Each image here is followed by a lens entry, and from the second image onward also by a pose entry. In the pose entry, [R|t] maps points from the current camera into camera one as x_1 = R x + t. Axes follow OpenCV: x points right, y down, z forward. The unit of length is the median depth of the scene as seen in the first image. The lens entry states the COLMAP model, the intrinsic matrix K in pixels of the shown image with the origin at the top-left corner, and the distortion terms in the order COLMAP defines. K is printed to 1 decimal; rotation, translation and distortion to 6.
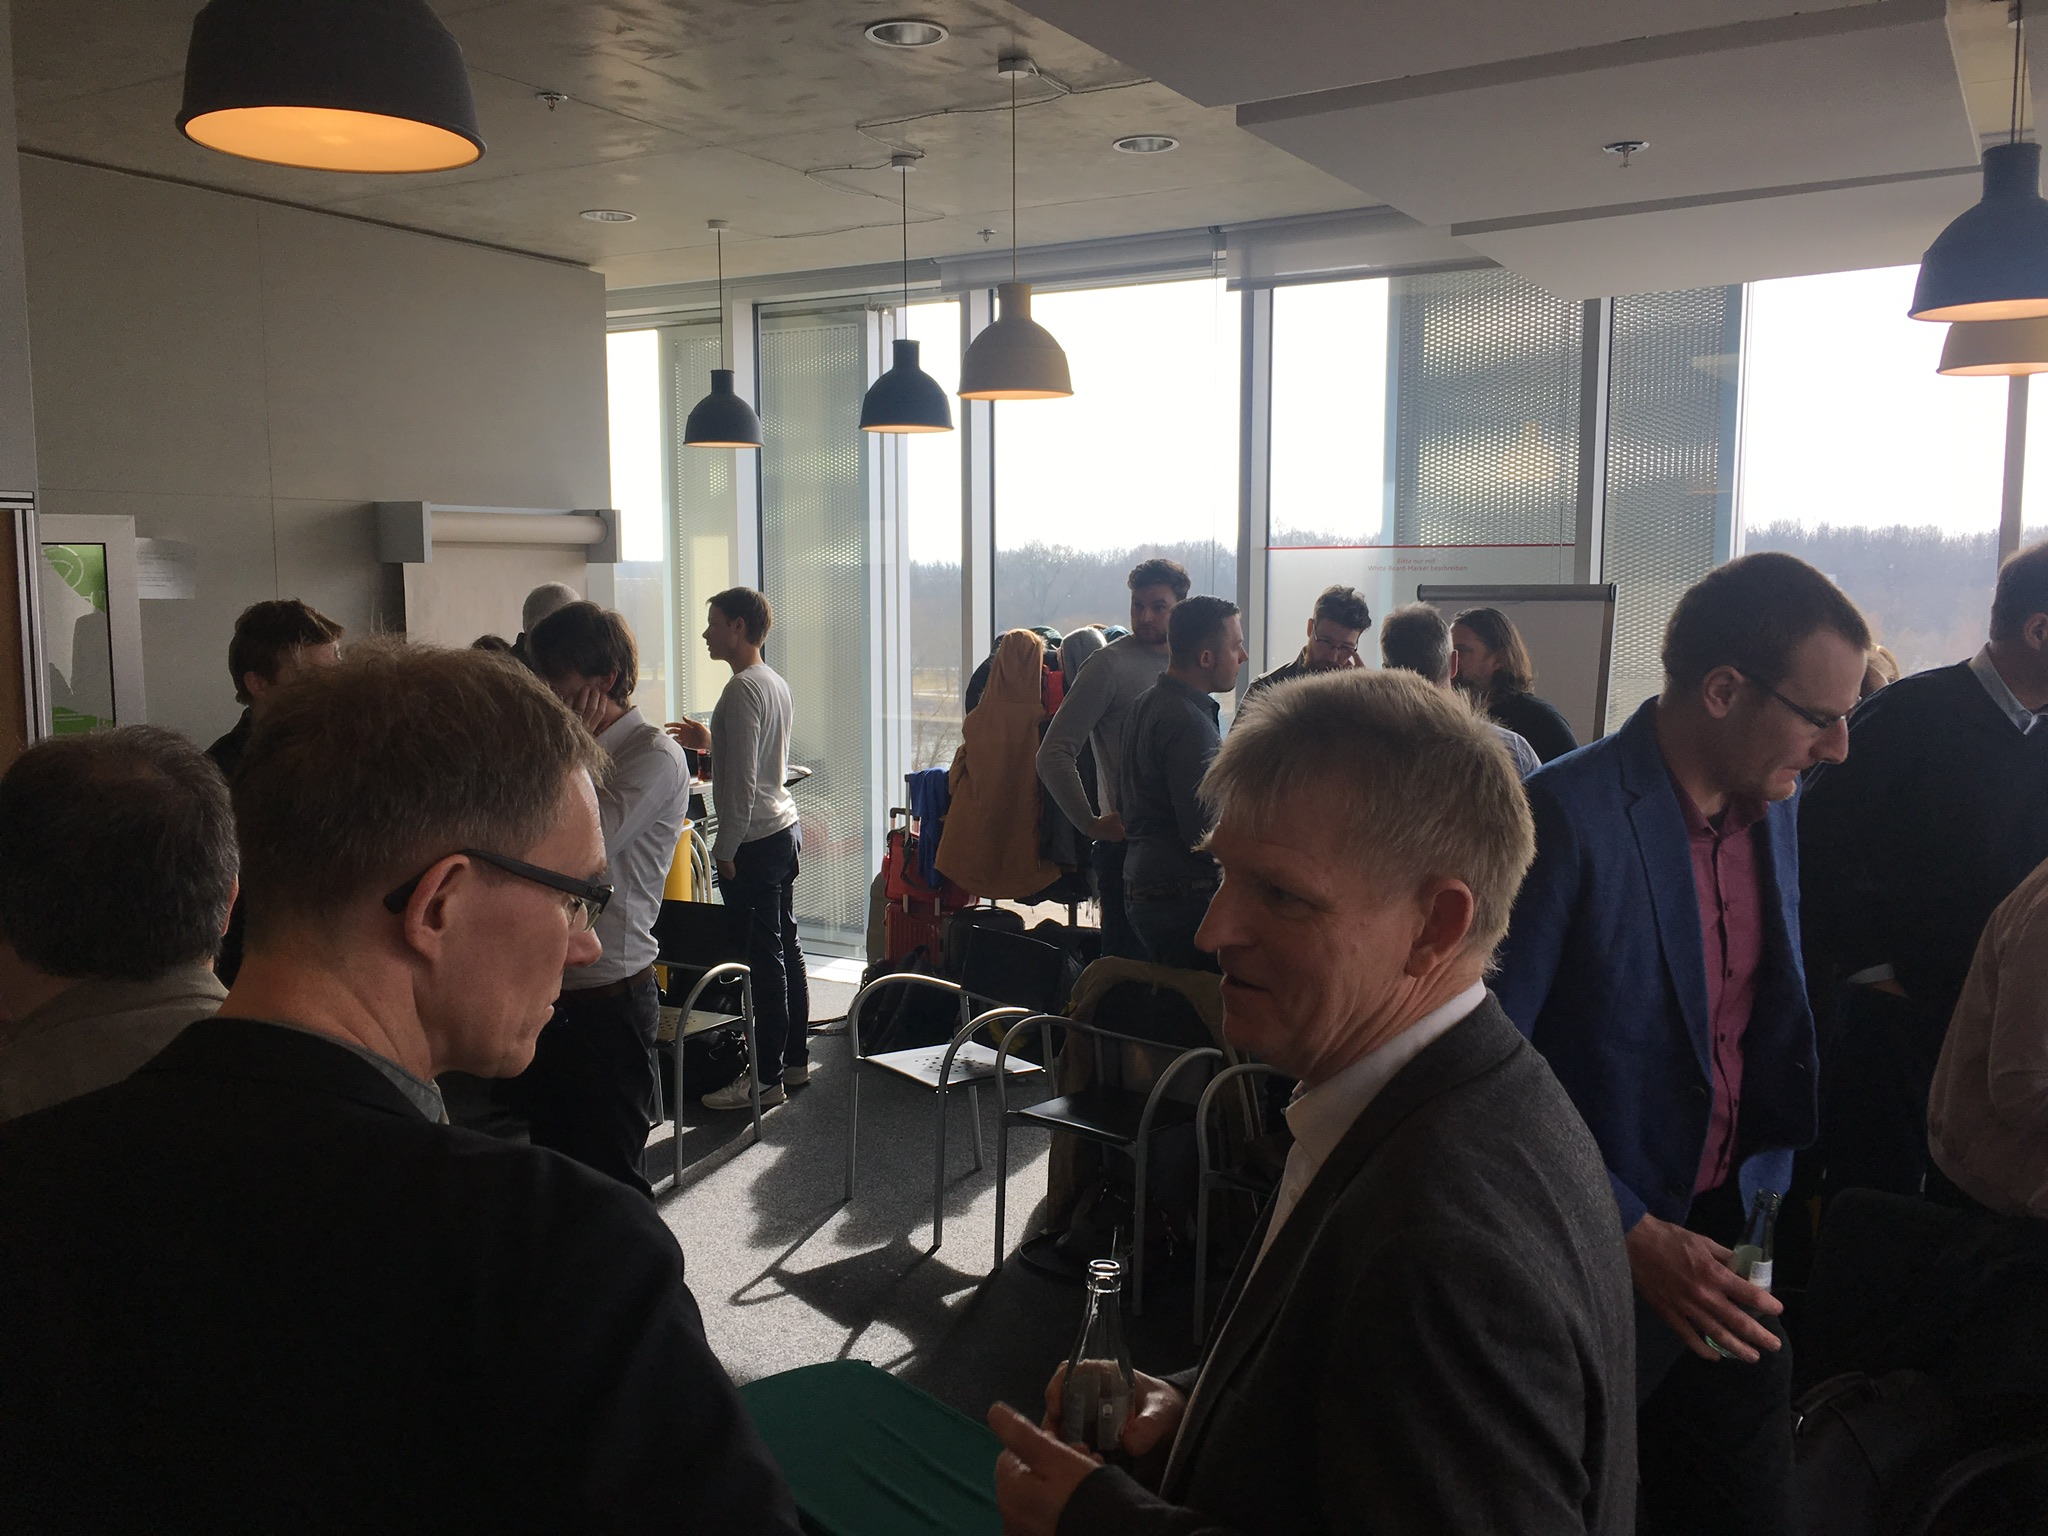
lens RADIAL K [[1723.7, 0, 986.1], [0, 1723.7, 761.4], [0, 0, 1]] dist [0.057109, -0.008347]
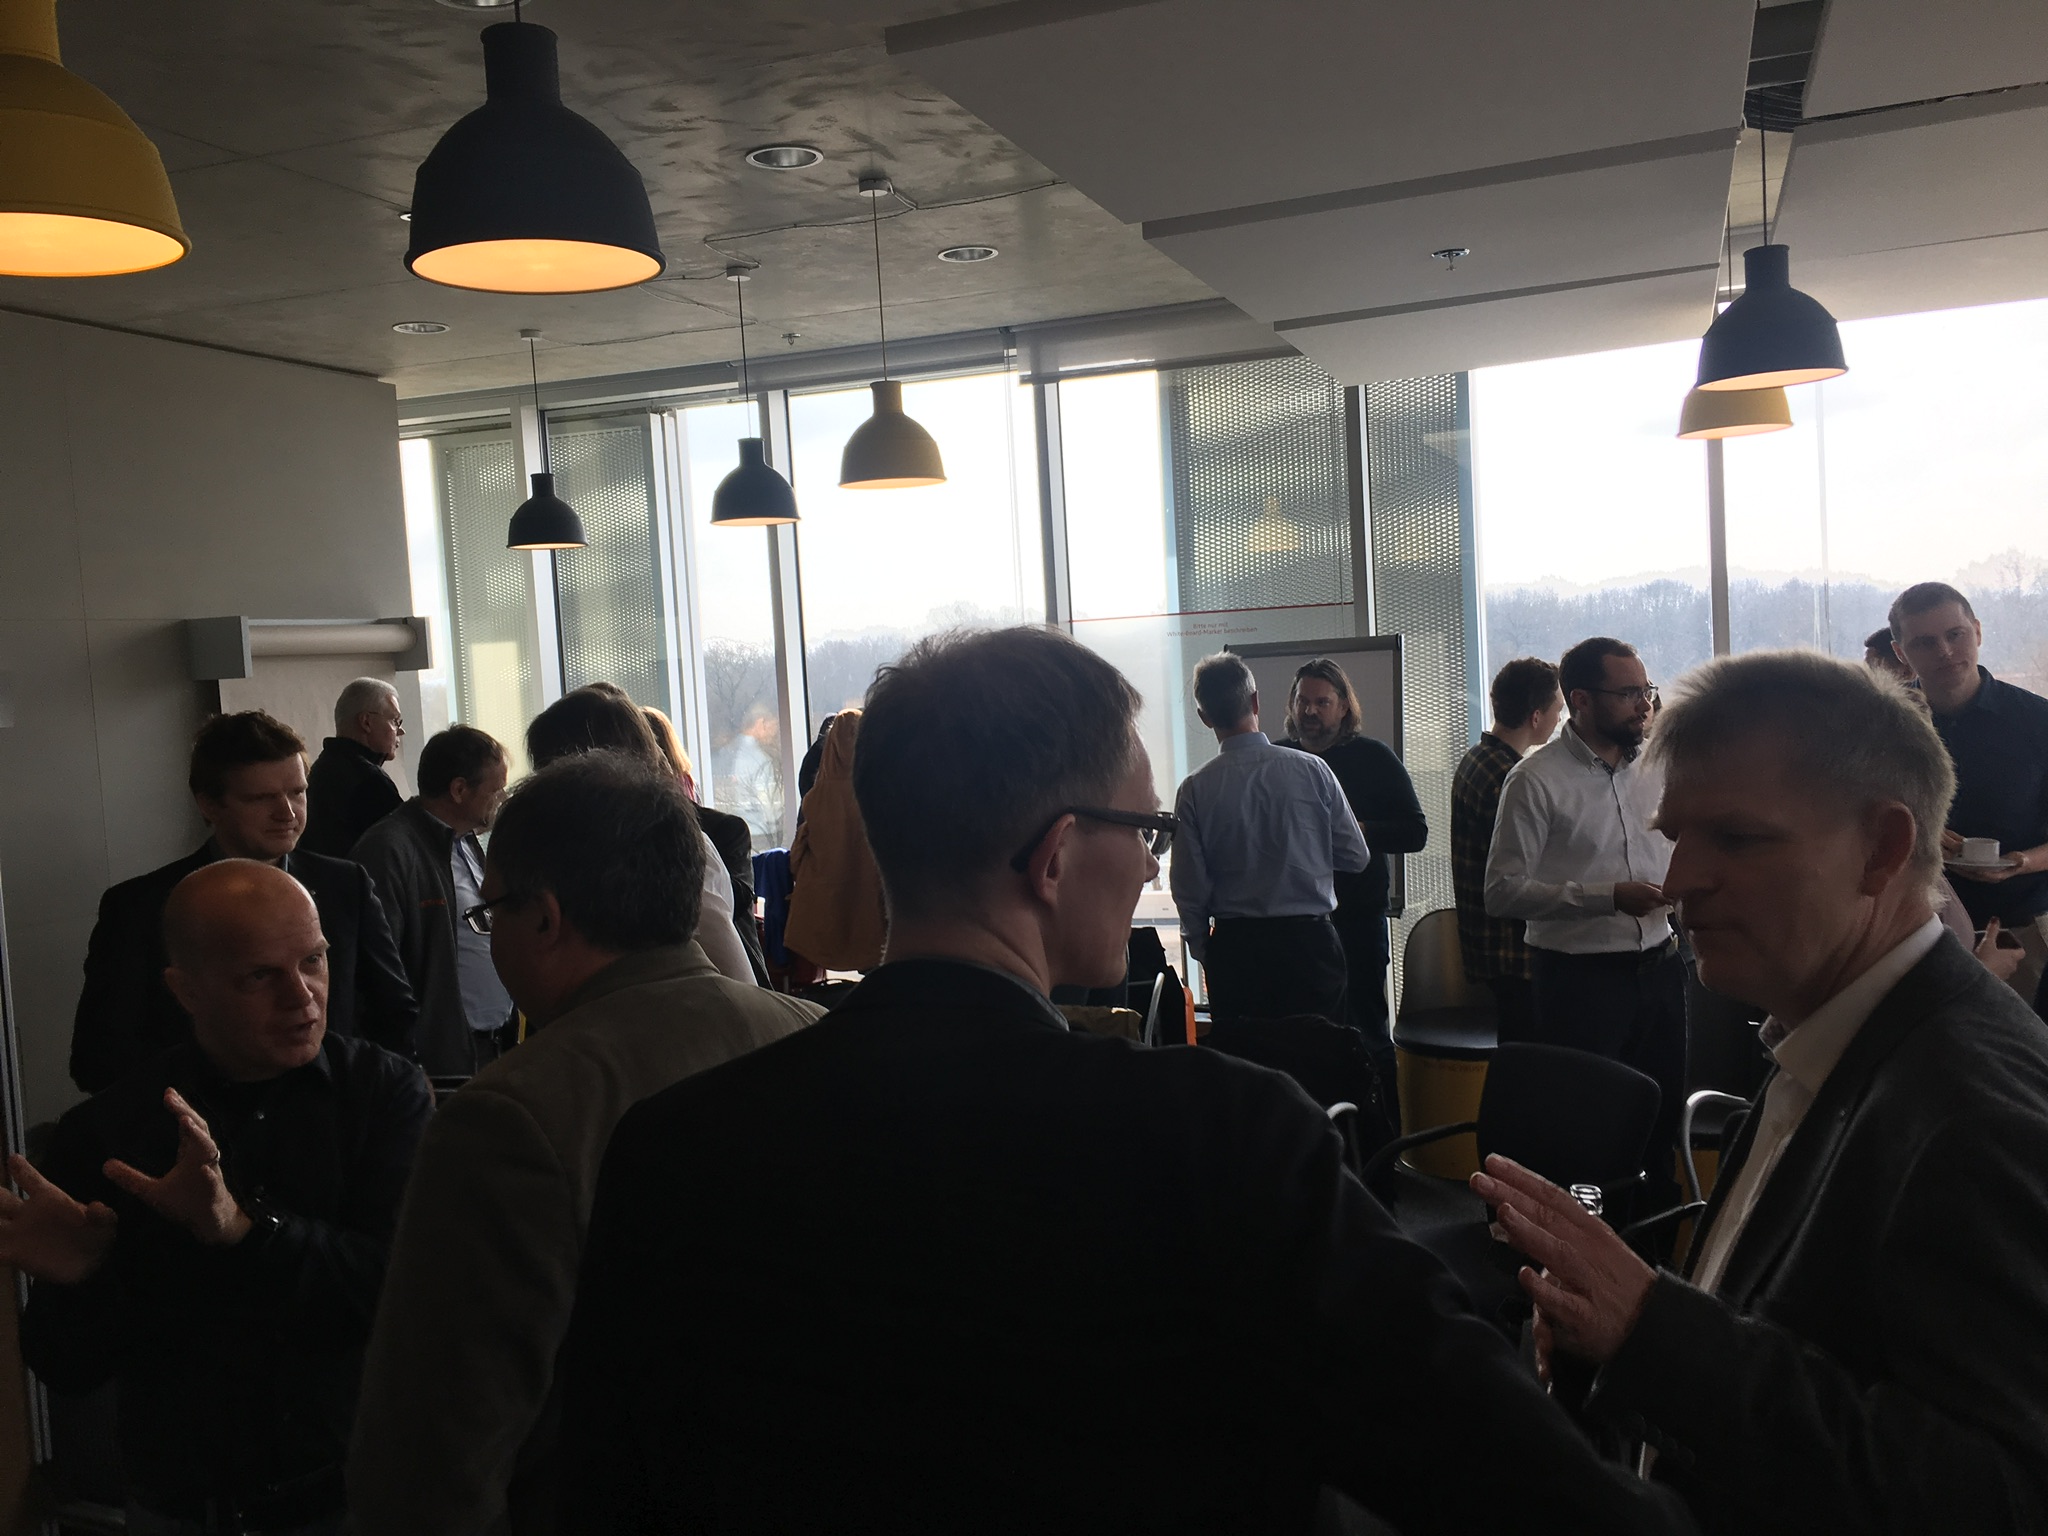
lens RADIAL K [[1723.7, 0, 986.1], [0, 1723.7, 761.4], [0, 0, 1]] dist [0.057109, -0.008347]
pose [[0.981862, -0.065691, 0.177855, -0.088465], [0.075128, 0.996073, -0.046847, 0.009850], [-0.174079, 0.059359, 0.982941, -0.037656]]
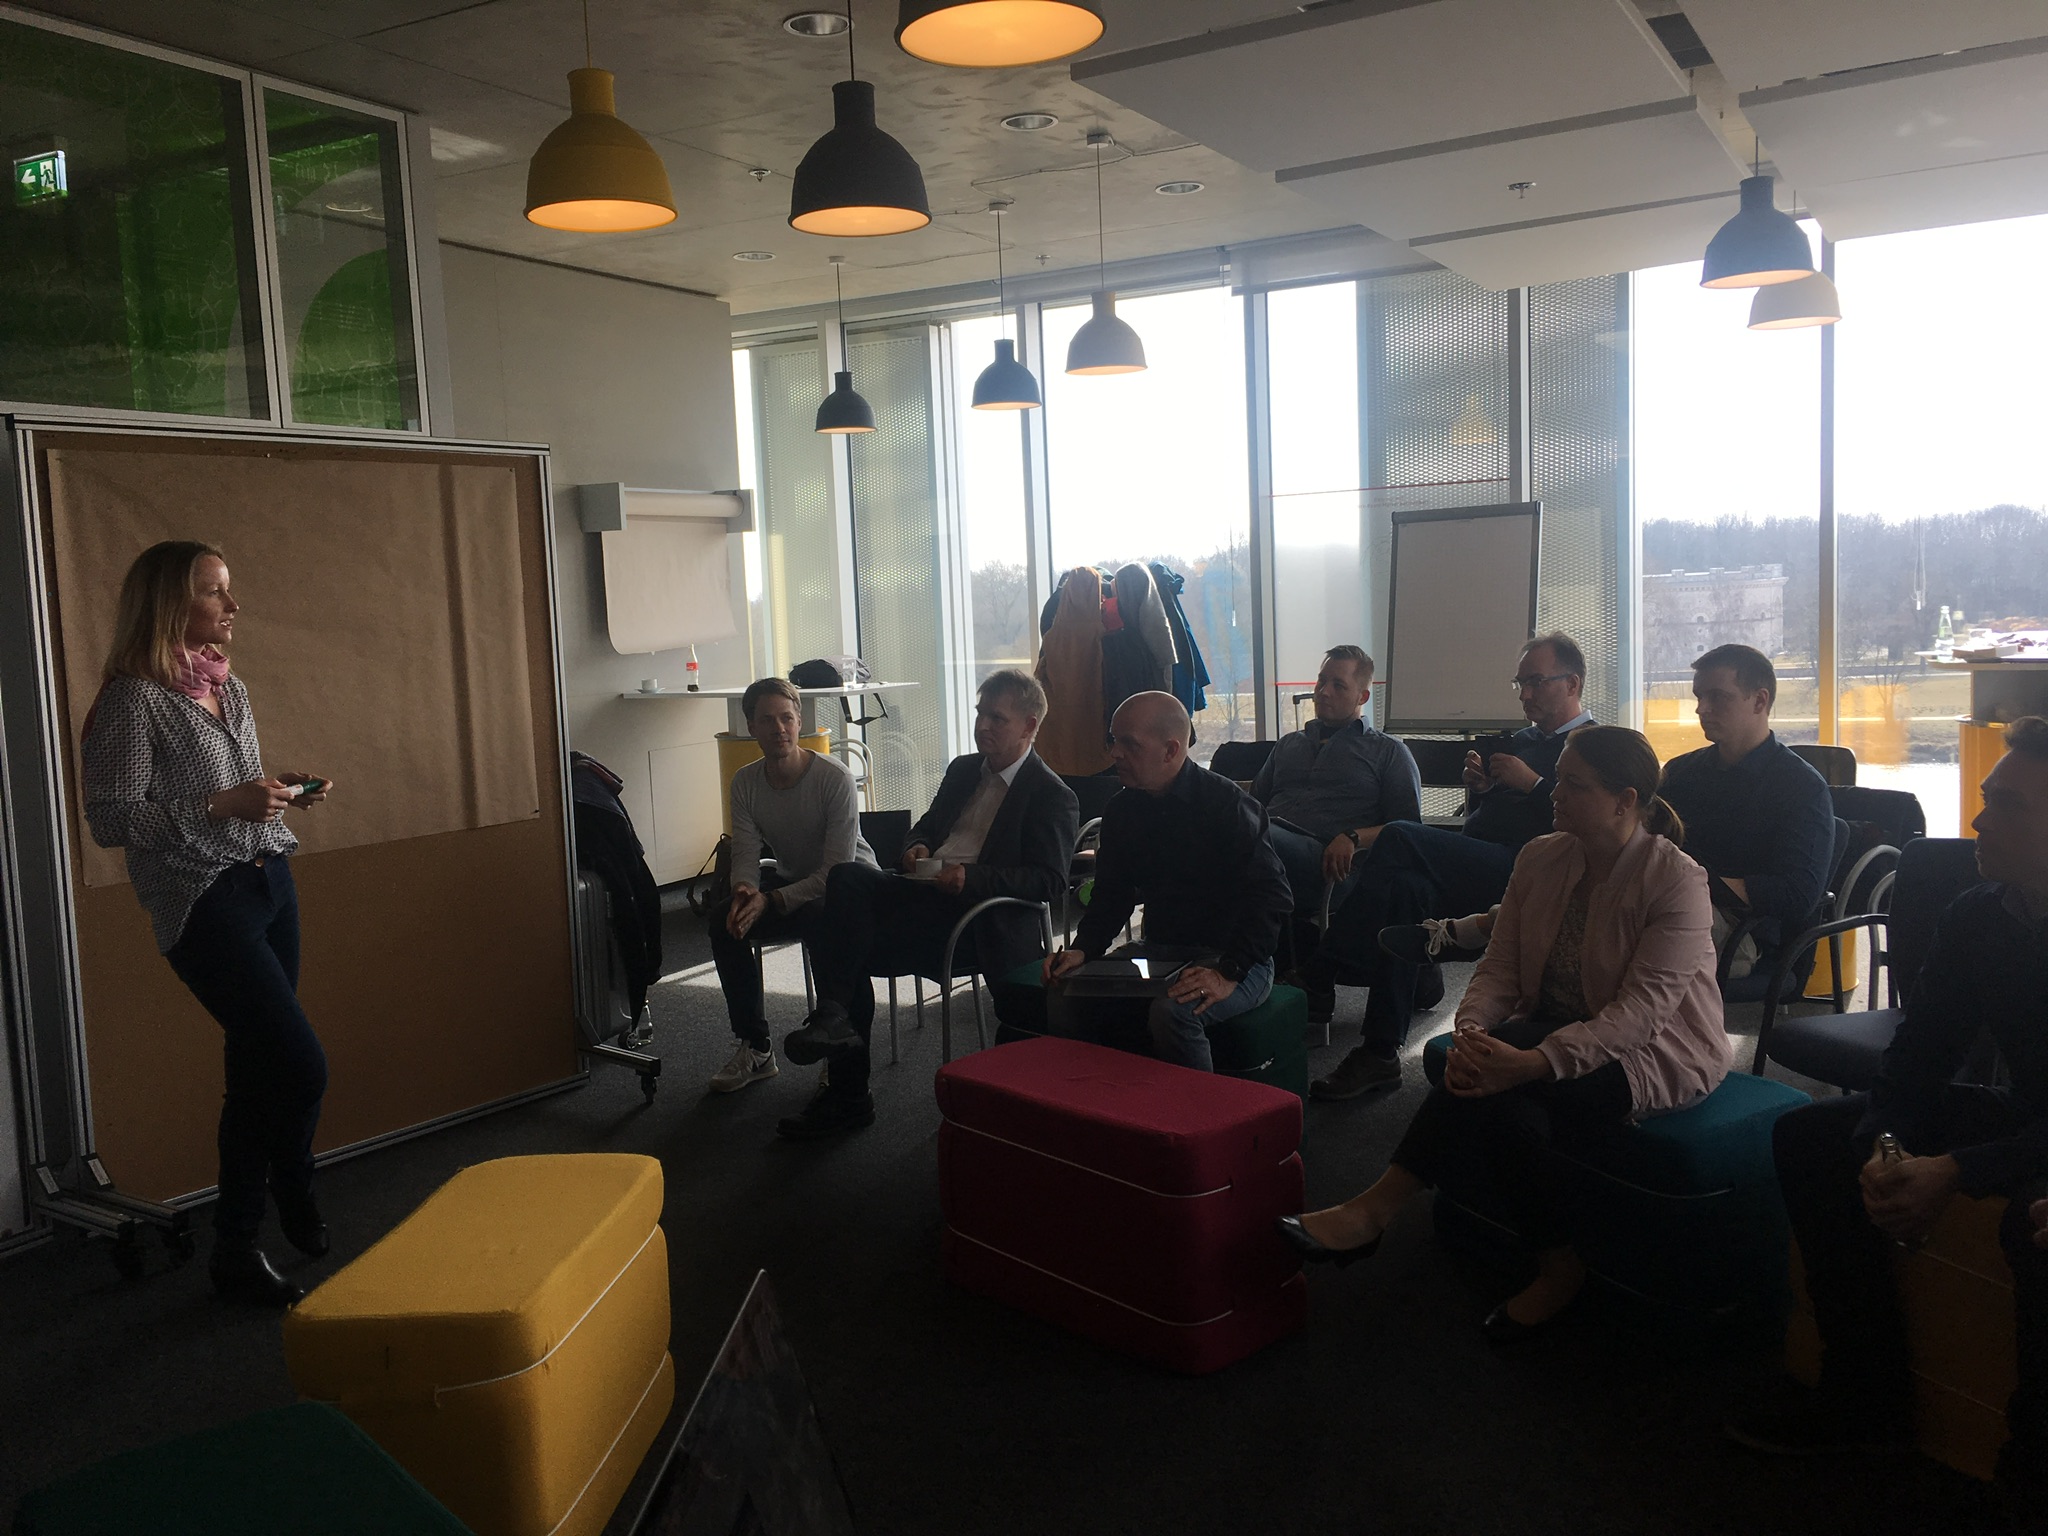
lens RADIAL K [[1723.7, 0, 986.1], [0, 1723.7, 761.4], [0, 0, 1]] dist [0.057109, -0.008347]
pose [[0.998882, -0.042758, 0.020145, -0.084777], [0.043032, 0.998984, -0.013409, 0.083306], [-0.019551, 0.014261, 0.999707, -0.277718]]
